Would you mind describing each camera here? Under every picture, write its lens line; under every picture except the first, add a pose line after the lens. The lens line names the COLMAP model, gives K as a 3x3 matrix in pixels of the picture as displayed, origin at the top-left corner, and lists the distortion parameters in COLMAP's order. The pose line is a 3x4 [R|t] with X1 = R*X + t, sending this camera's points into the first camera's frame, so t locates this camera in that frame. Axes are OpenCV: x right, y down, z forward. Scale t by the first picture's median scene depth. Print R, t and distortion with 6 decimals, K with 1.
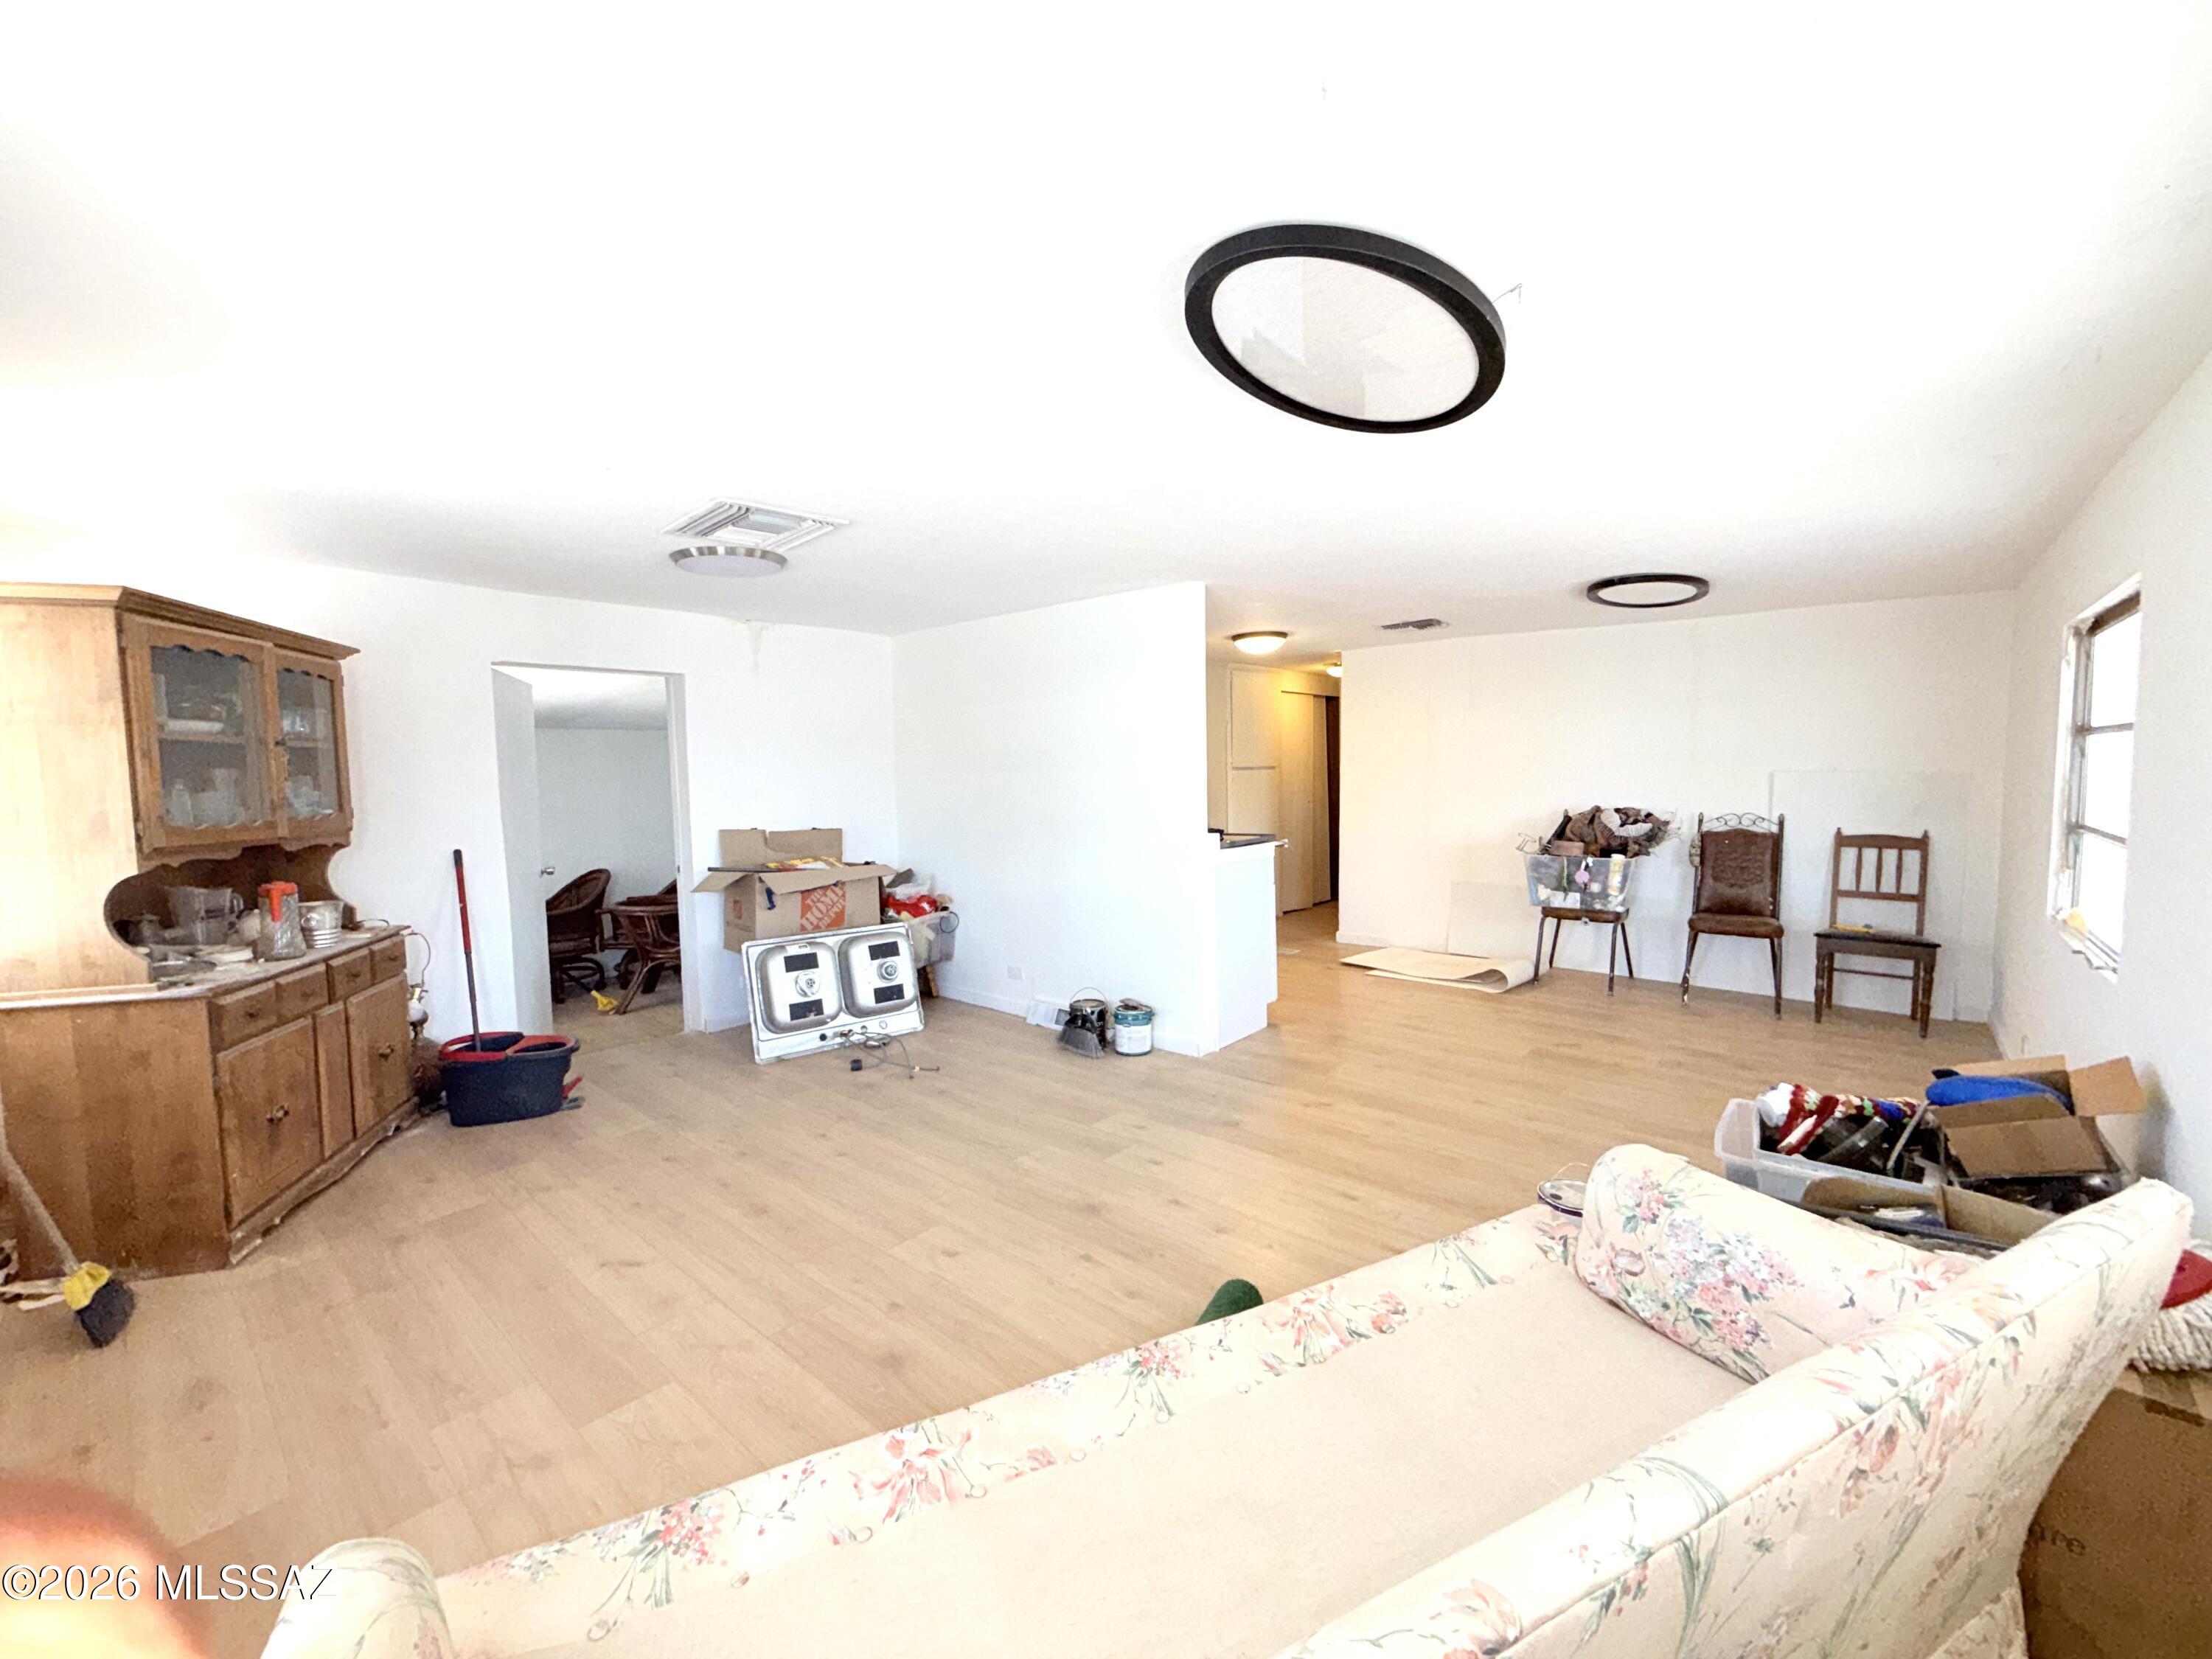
lens RADIAL K [[878.5, 0, 1098.3], [0, 878.5, 834.3], [0, 0, 1]] dist [-0.001463, 0.000253]
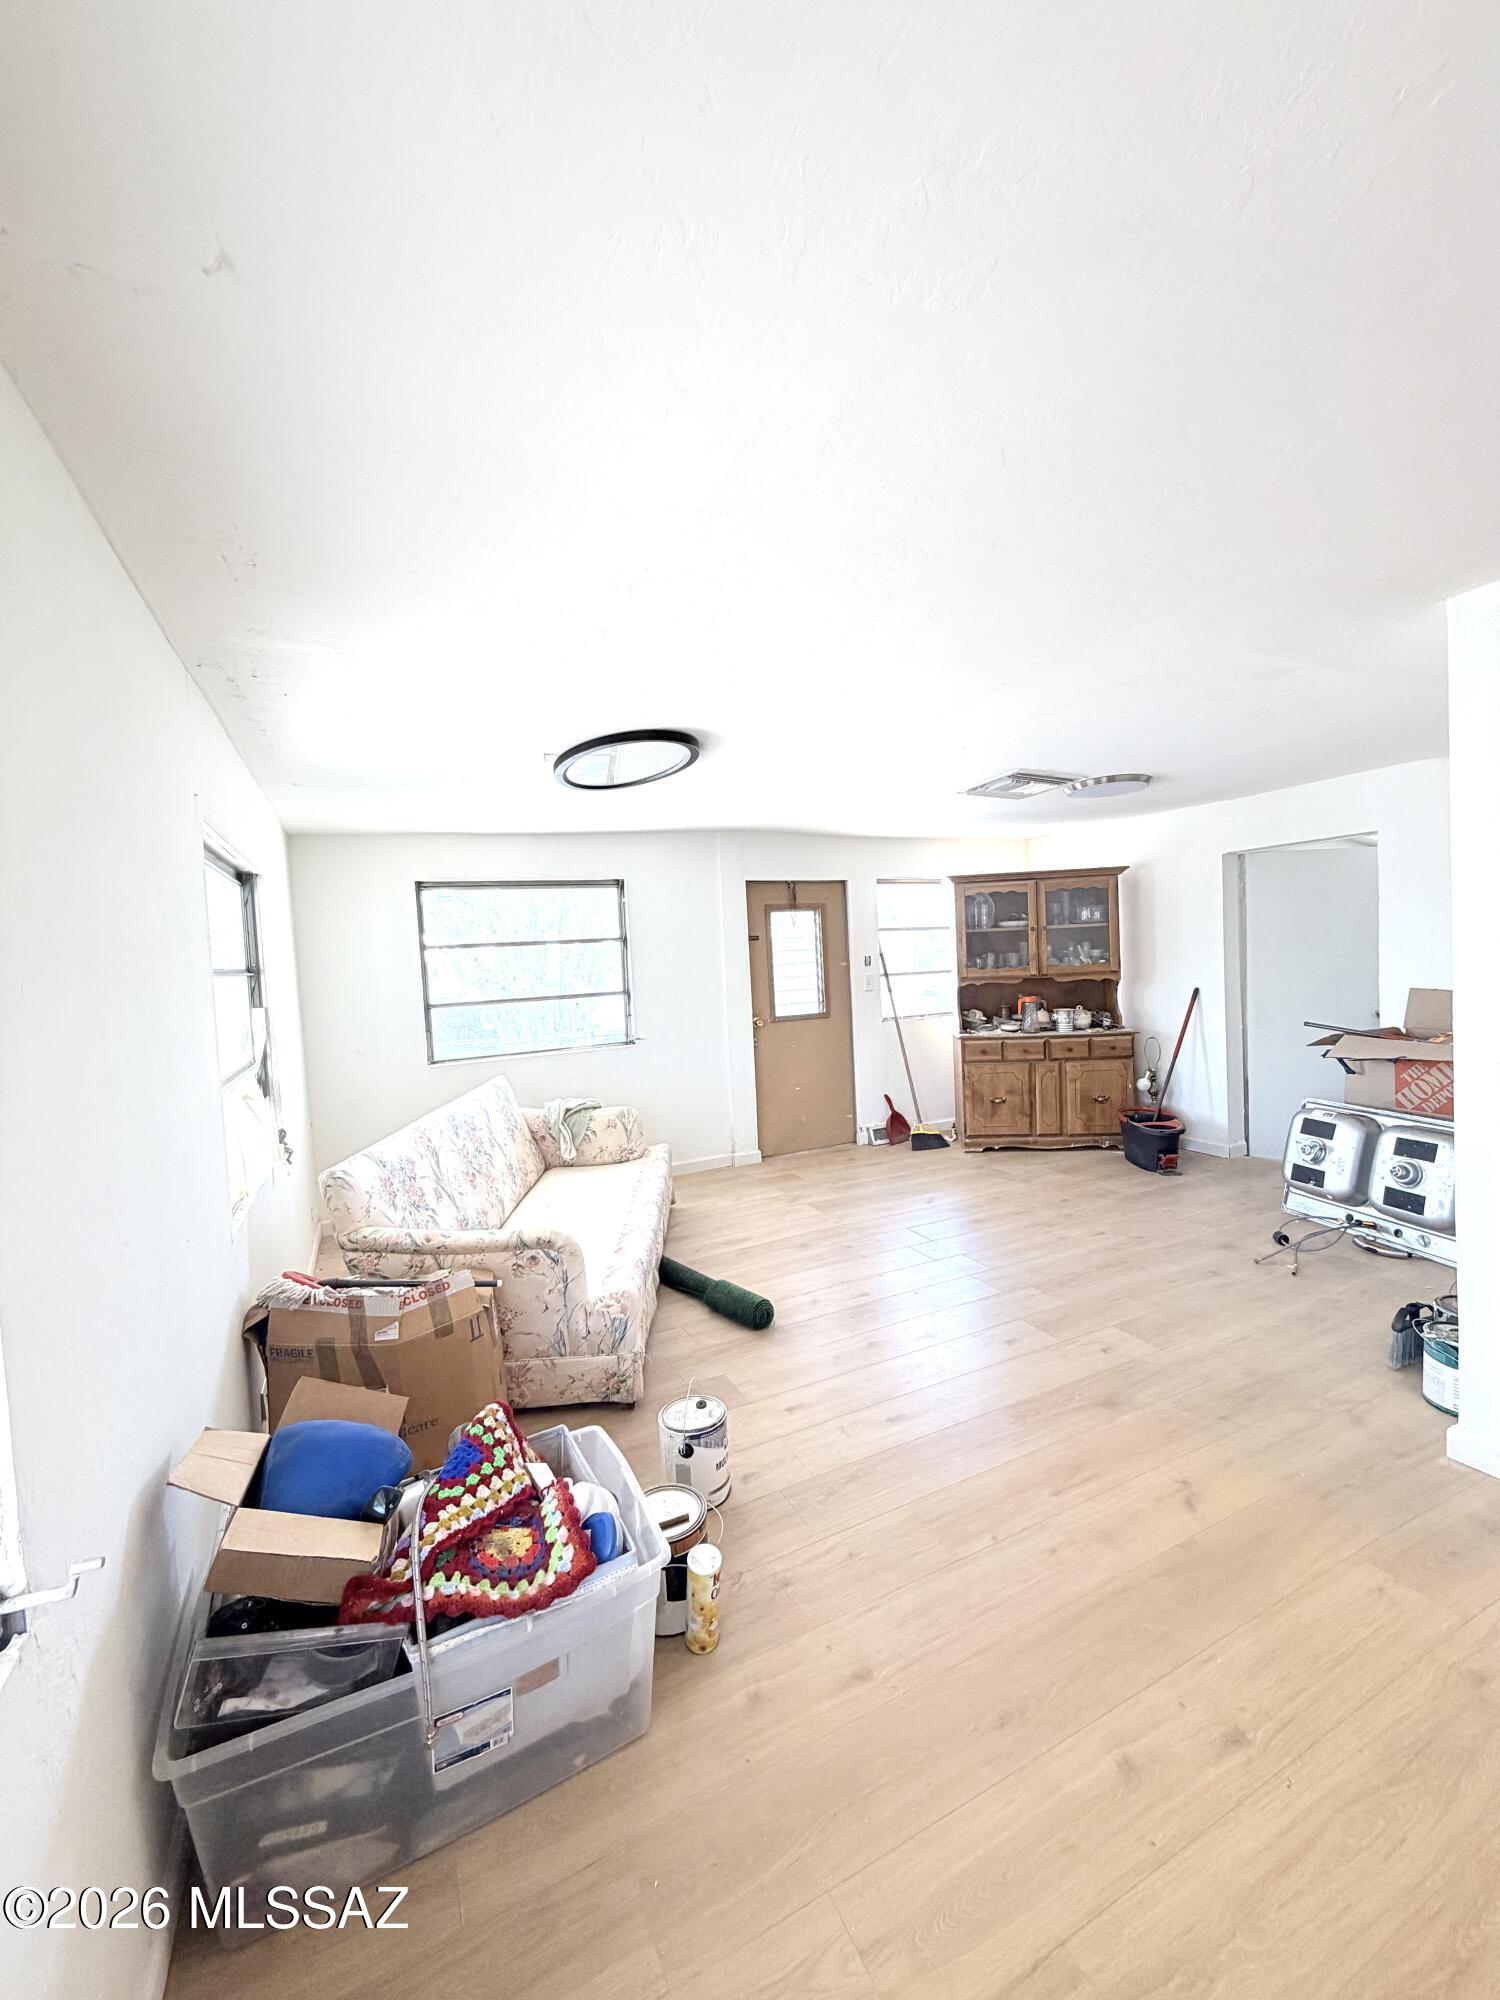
lens RADIAL K [[794.3, 0, 747.3], [0, 794.3, 990.7], [0, 0, 1]] dist [-0.001463, 0.000253]
pose [[-0.399303, 0.075496, -0.913705, 0.717350], [-0.007946, 0.996281, 0.085792, -0.078947], [0.916785, 0.041517, -0.397218, 0.766350]]
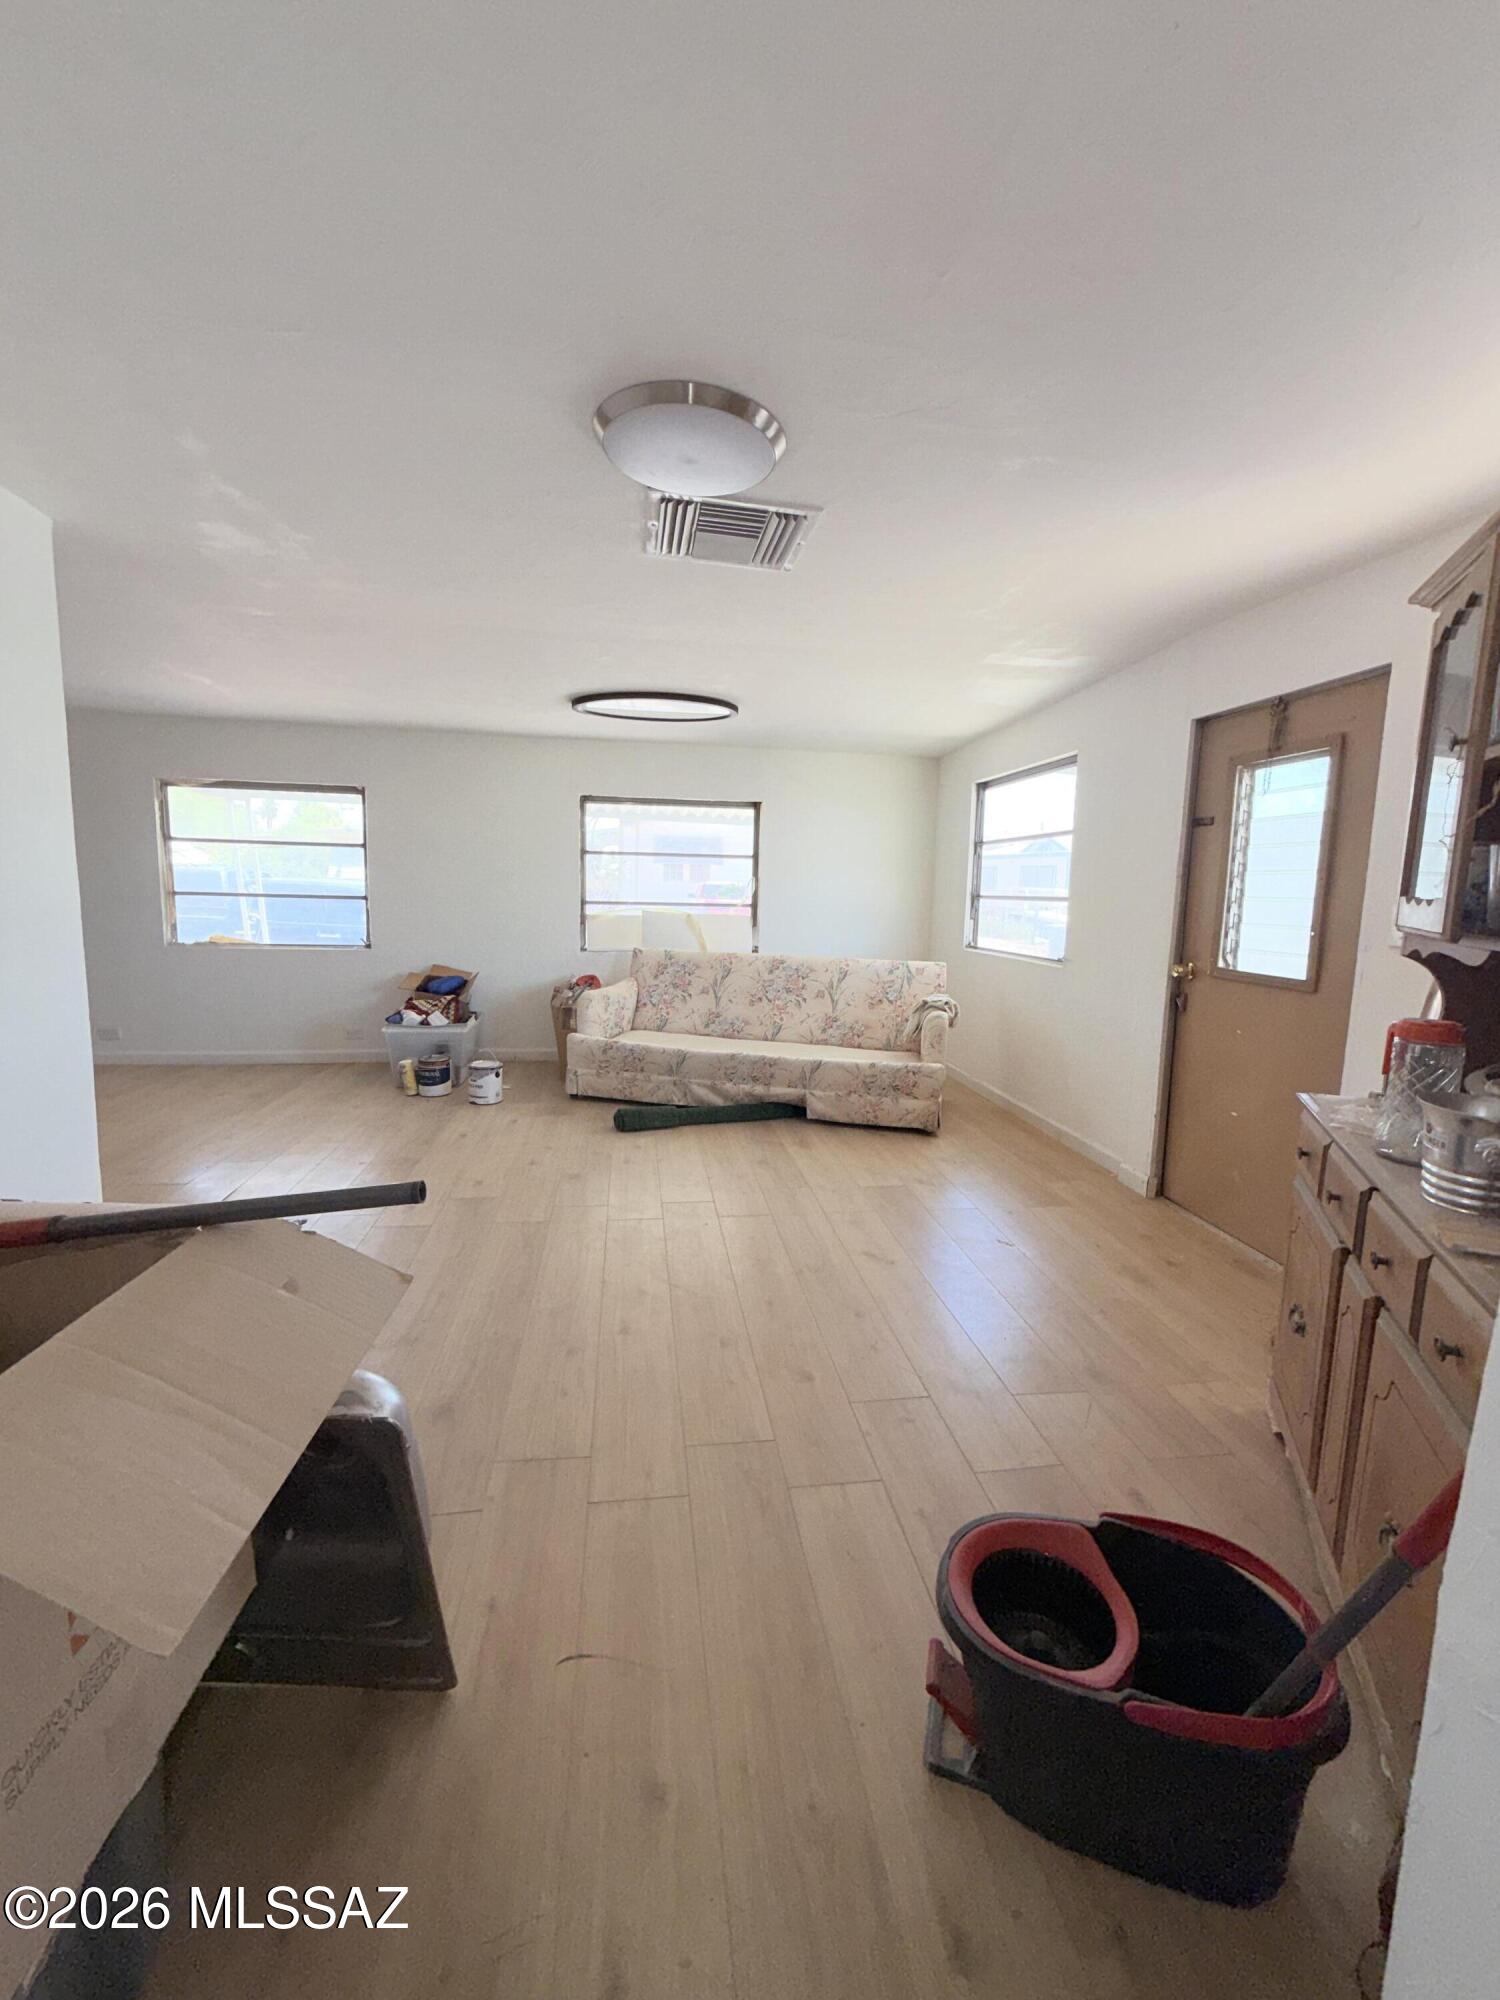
lens RADIAL K [[794.3, 0, 747.3], [0, 794.3, 990.7], [0, 0, 1]] dist [-0.001463, 0.000253]
pose [[-0.762313, -0.087852, 0.641218, -0.625451], [0.031763, 0.984472, 0.172642, -0.039702], [-0.646429, 0.151974, -0.747686, 1.093729]]
